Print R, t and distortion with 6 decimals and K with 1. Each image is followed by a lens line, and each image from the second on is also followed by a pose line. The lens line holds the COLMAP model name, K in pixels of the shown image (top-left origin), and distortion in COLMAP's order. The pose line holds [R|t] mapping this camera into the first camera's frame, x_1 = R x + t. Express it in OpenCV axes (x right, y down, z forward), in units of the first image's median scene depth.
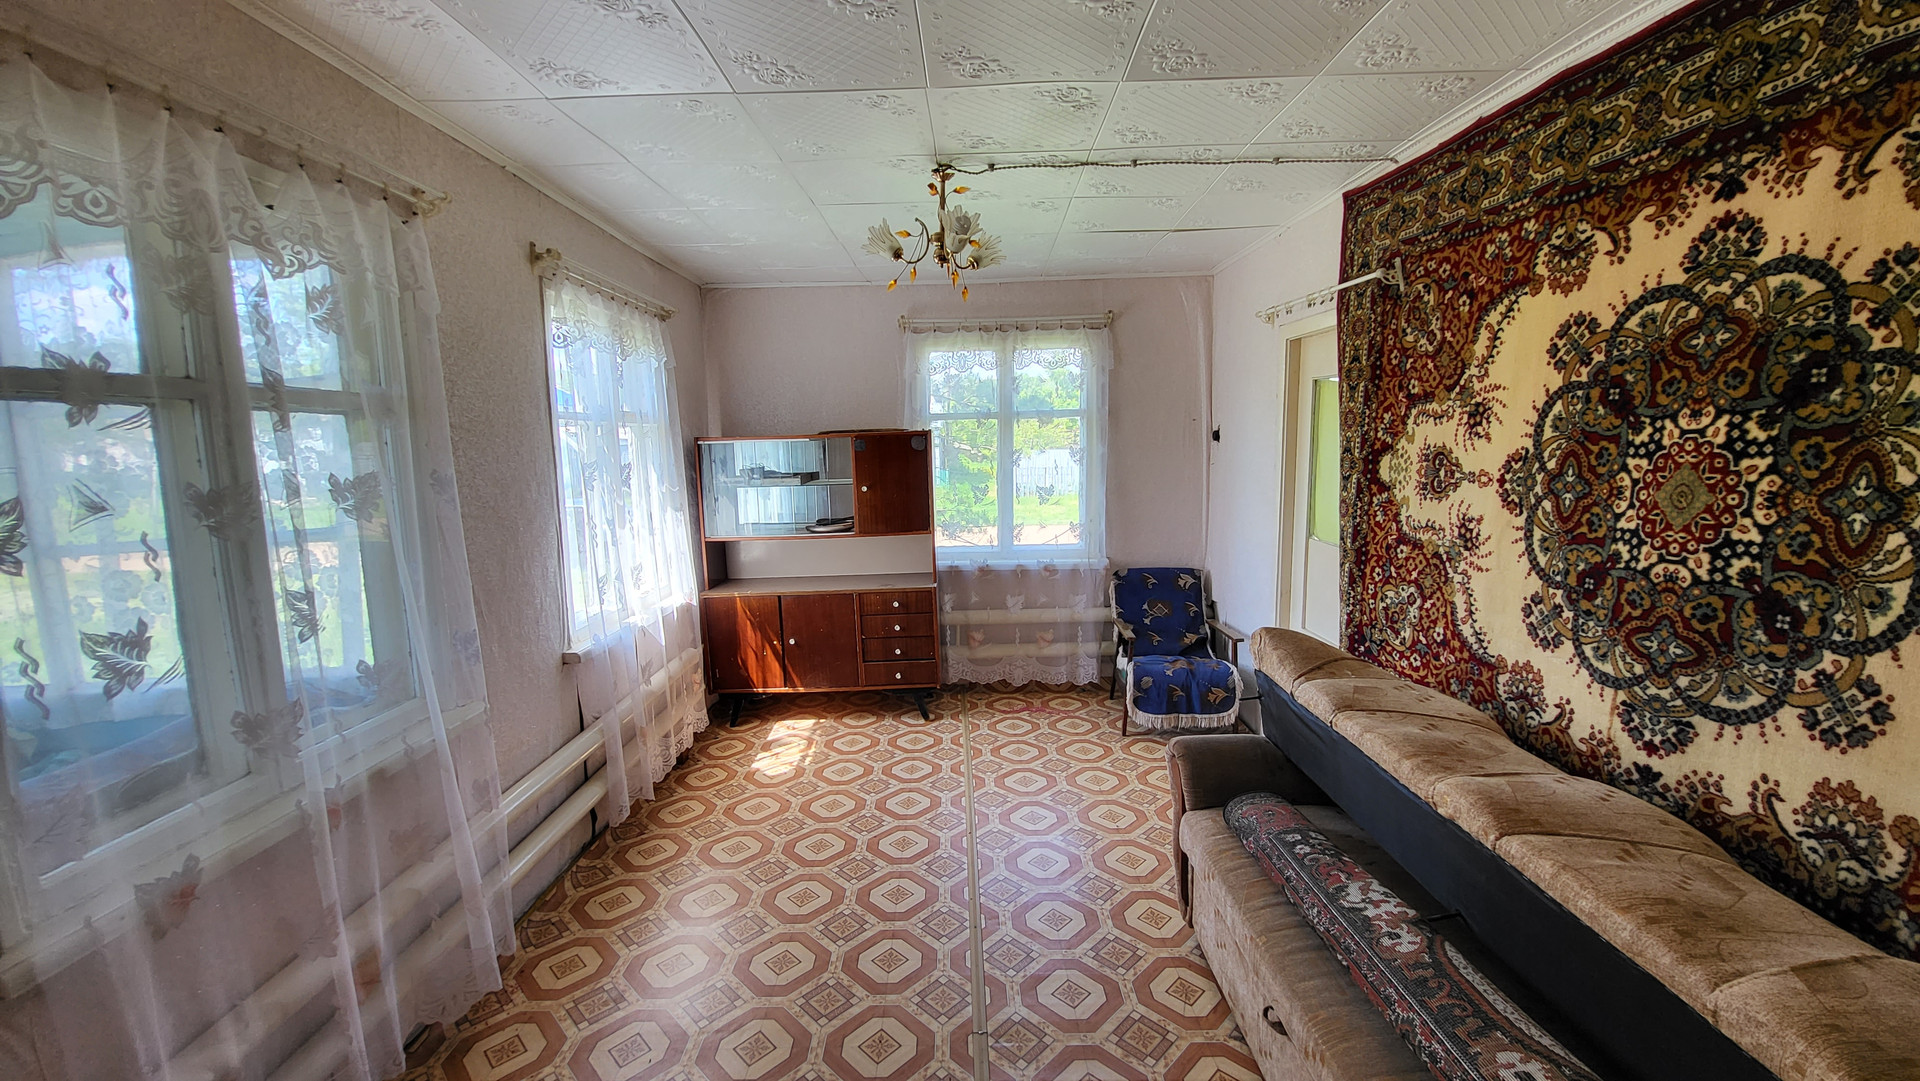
lens RADIAL K [[765.7, 0, 960.0], [0, 765.7, 540.5], [0, 0, 1]] dist [0.000072, -0.011048]
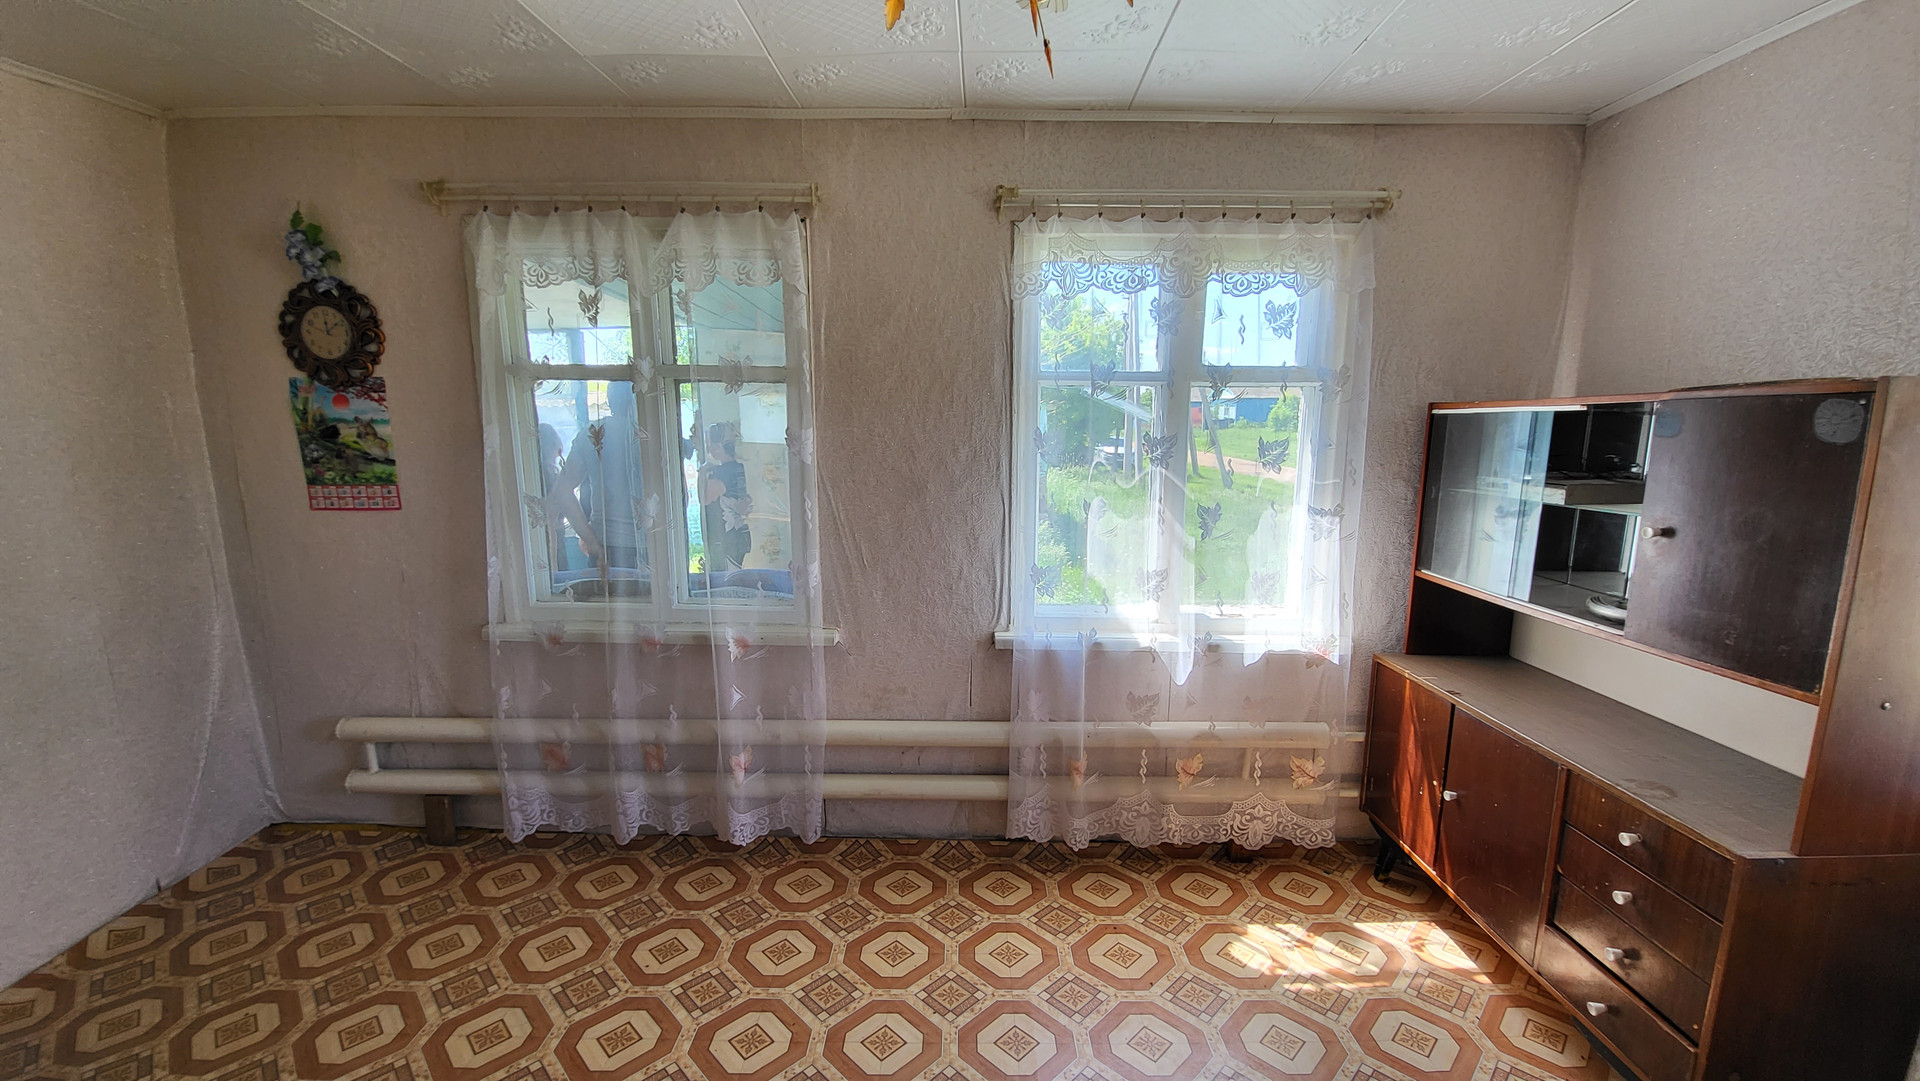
lens RADIAL K [[765.7, 0, 960.0], [0, 765.7, 540.5], [0, 0, 1]] dist [0.000072, -0.011048]
pose [[-0.014509, 0.172555, -0.984893, 0.275281], [-0.136553, 0.975426, 0.172908, -0.084217], [0.990526, 0.136999, 0.009411, 0.659116]]
